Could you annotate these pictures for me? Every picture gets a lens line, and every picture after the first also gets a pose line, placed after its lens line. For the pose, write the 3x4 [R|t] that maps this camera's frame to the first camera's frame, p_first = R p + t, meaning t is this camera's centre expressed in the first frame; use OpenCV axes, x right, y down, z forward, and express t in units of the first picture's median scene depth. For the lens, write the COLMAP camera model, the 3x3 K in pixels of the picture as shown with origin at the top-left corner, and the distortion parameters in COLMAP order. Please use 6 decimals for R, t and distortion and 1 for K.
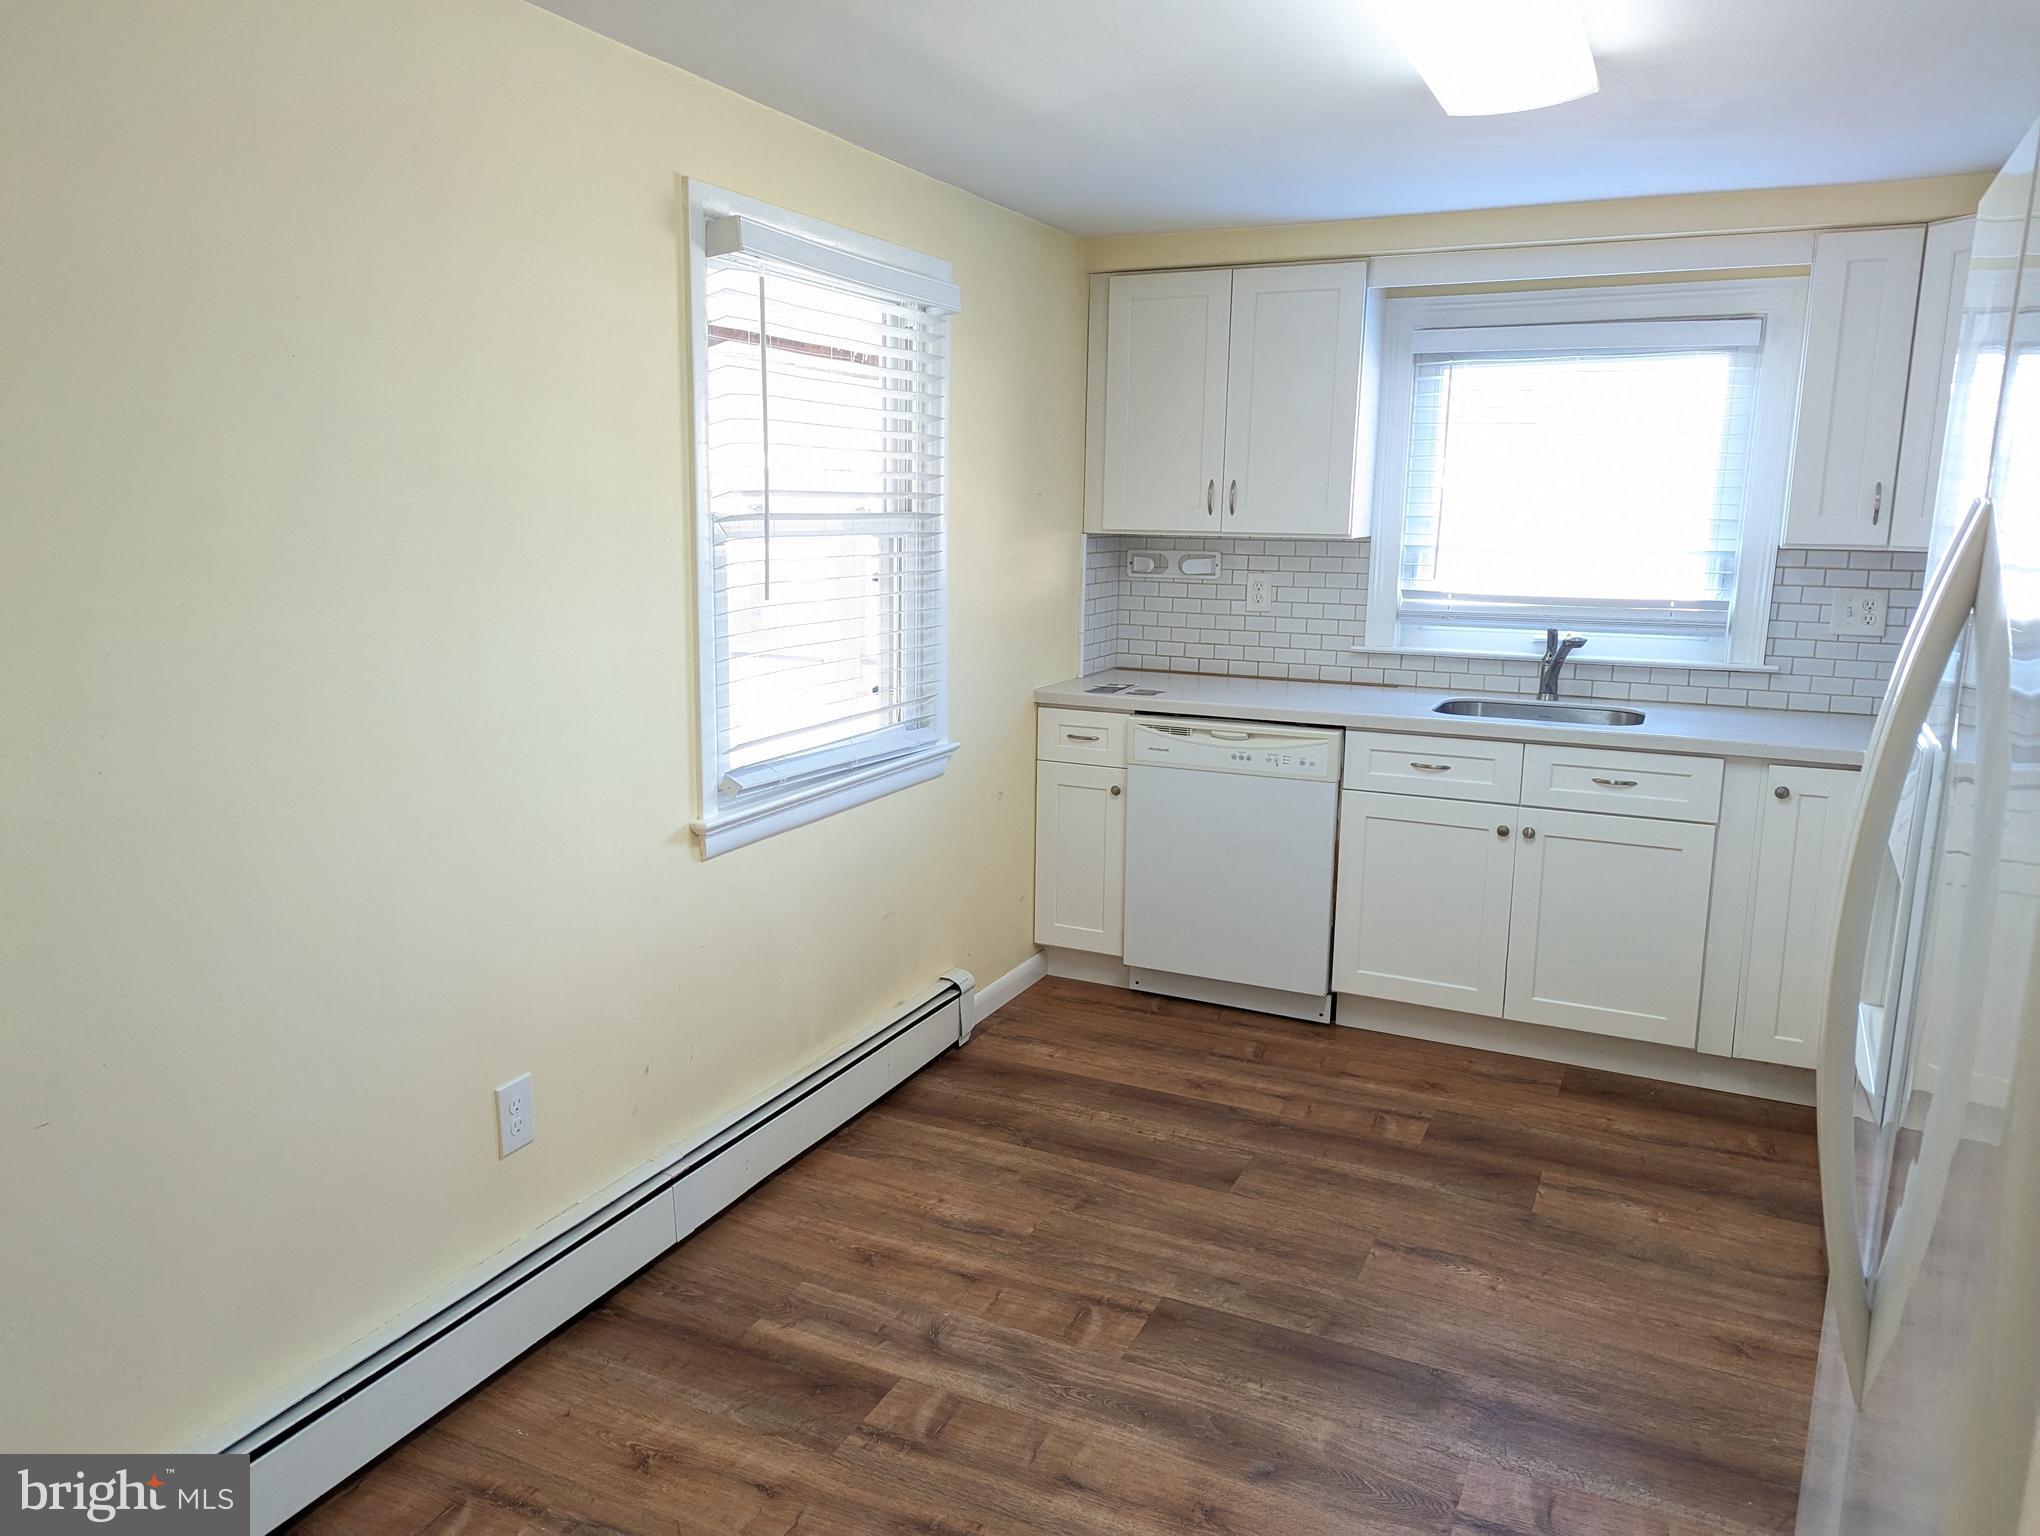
lens RADIAL K [[1440.4, 0, 1015.0], [0, 1440.4, 773.6], [0, 0, 1]] dist [0.073676, -0.072087]
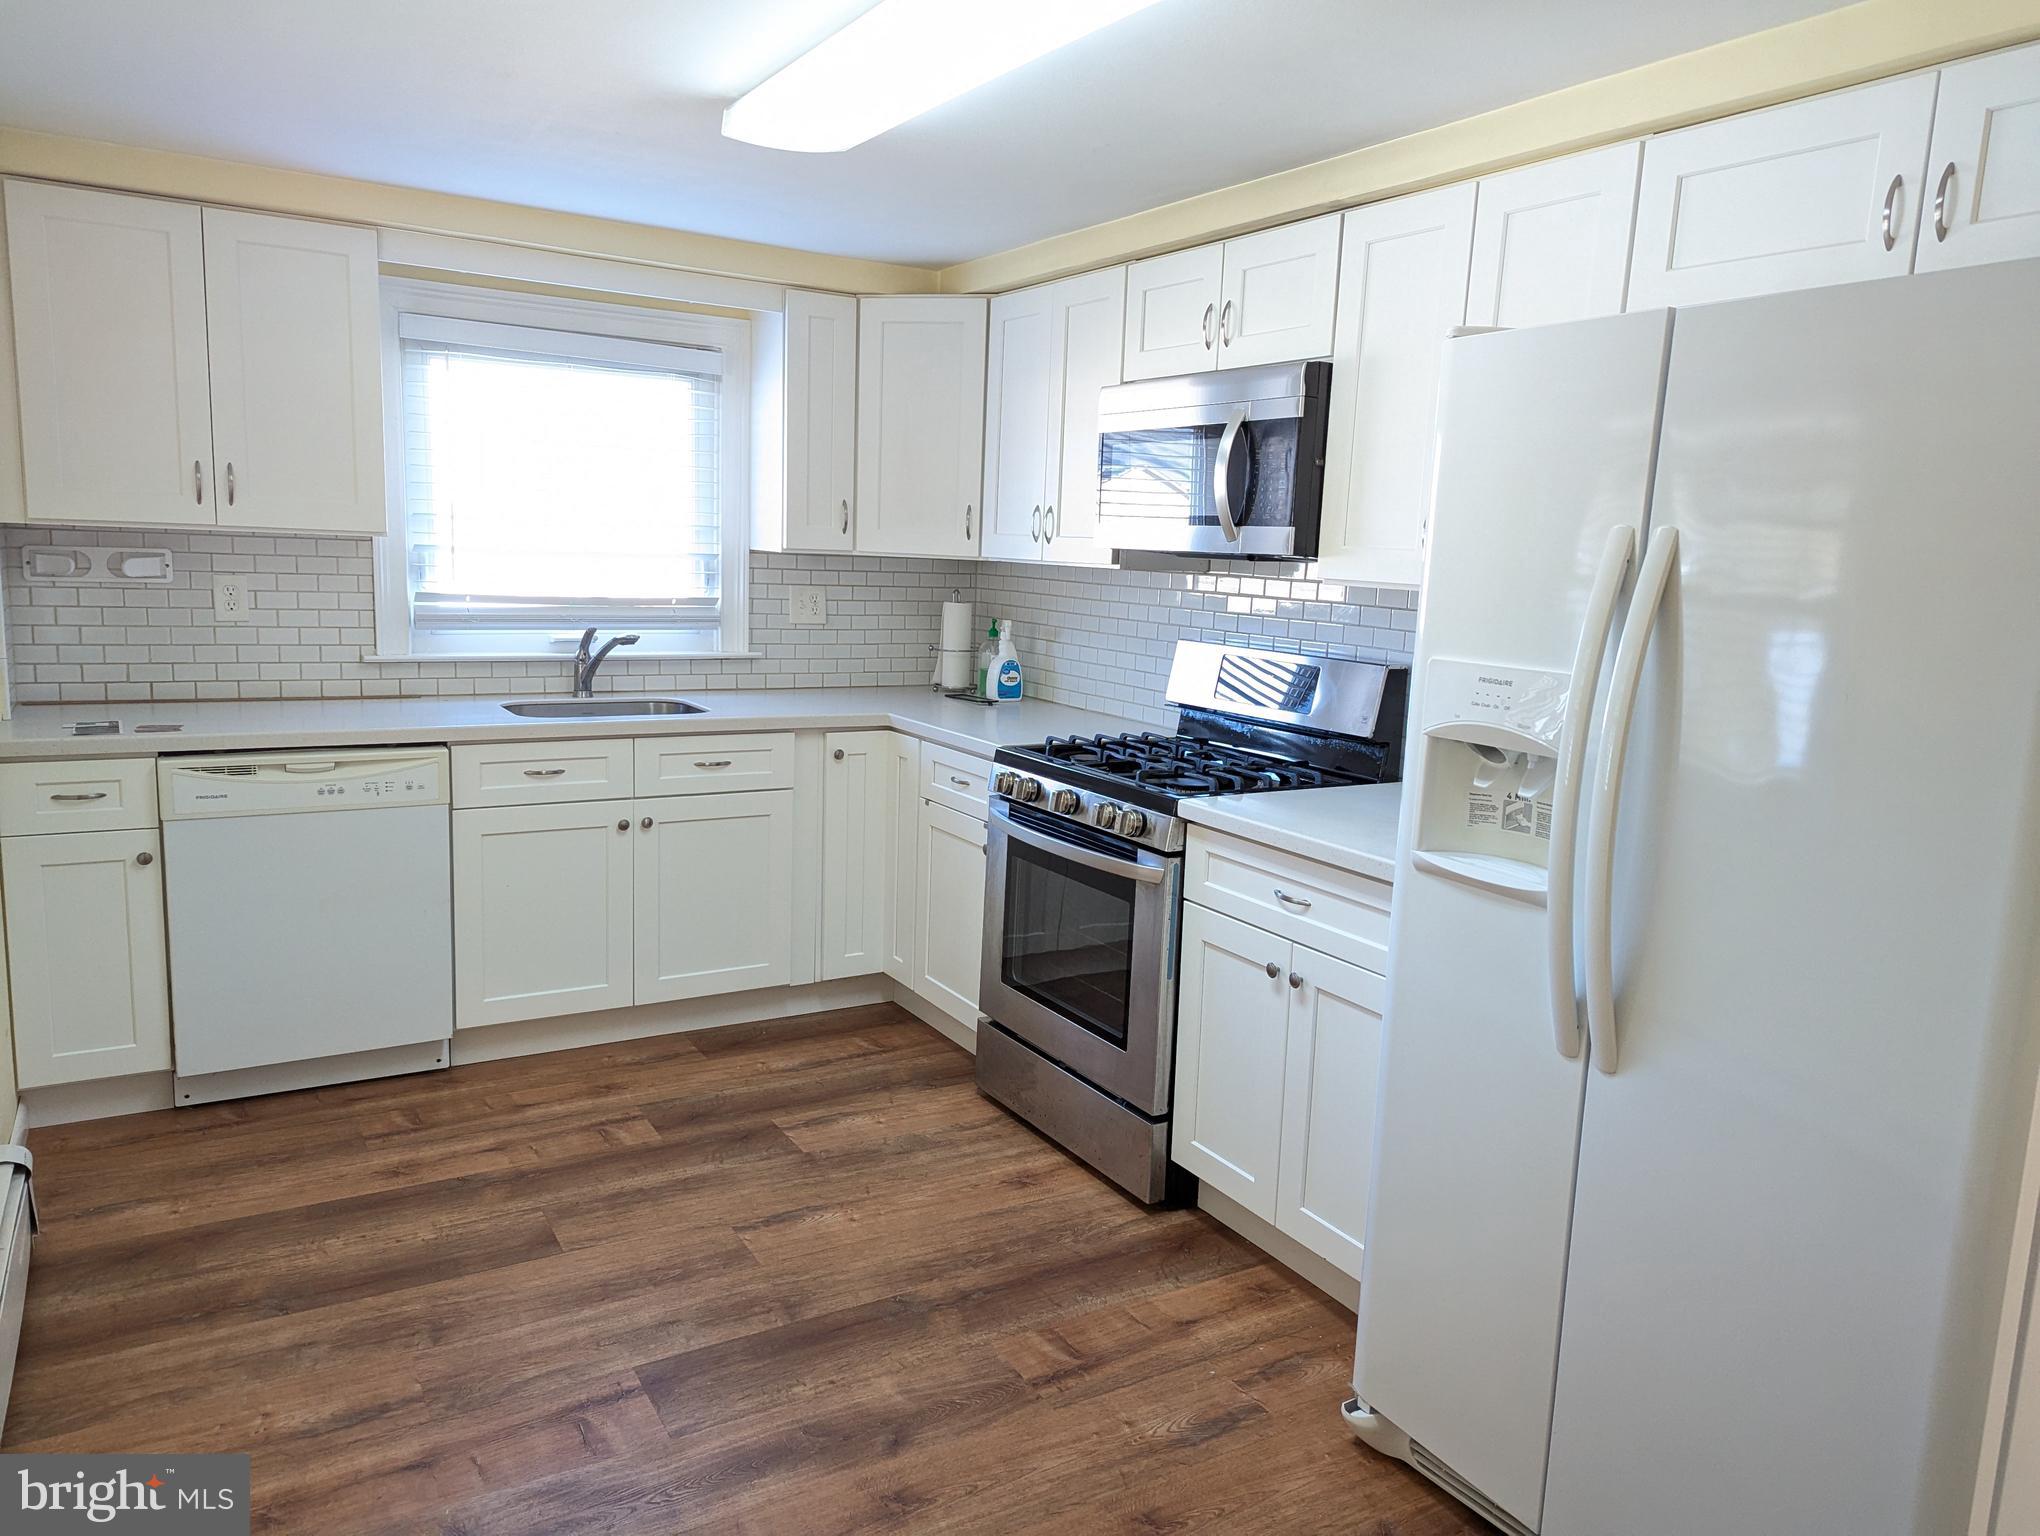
lens RADIAL K [[1440.4, 0, 1015.0], [0, 1440.4, 773.6], [0, 0, 1]] dist [0.073676, -0.072087]
pose [[0.551739, -0.126414, 0.824381, -0.350577], [0.124911, 0.989822, 0.068183, -0.031738], [-0.824610, 0.065355, 0.561914, 0.191815]]
